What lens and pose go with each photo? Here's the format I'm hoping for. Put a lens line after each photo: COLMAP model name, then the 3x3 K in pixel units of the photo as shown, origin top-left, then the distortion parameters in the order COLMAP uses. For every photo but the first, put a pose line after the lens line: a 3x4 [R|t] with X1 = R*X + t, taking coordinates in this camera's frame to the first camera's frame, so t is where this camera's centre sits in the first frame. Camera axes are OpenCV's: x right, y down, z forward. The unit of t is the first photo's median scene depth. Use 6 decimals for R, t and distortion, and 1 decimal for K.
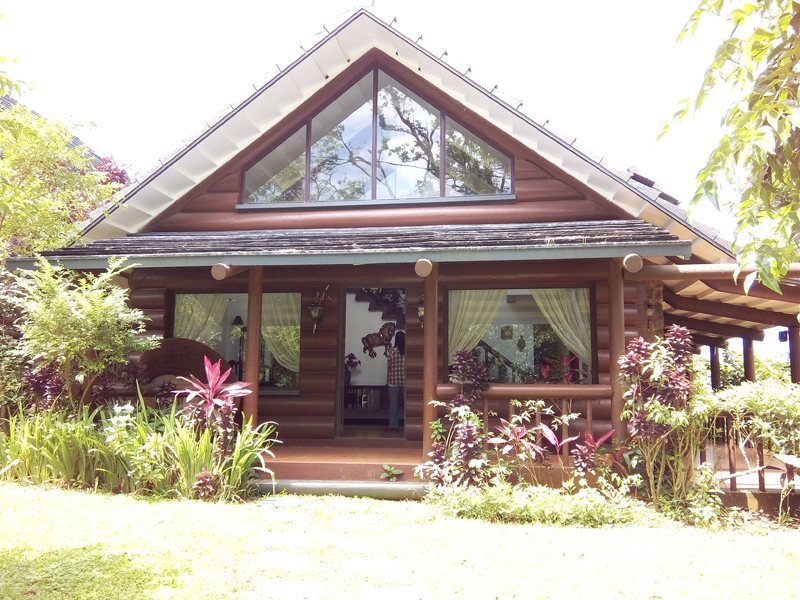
lens RADIAL K [[684.9, 0, 400.0], [0, 684.9, 300.0], [0, 0, 1]] dist [0.062500, -0.276728]
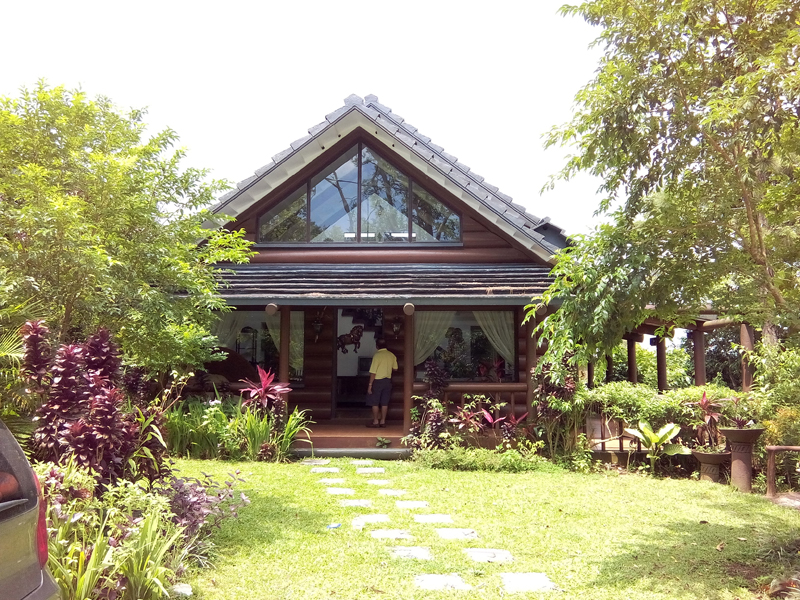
lens RADIAL K [[684.9, 0, 400.0], [0, 684.9, 300.0], [0, 0, 1]] dist [0.062500, -0.276728]
pose [[0.994301, 0.006499, 0.106410, -0.150566], [-0.010388, 0.999297, 0.036035, -0.123829], [-0.106101, -0.036935, 0.993669, -0.527389]]
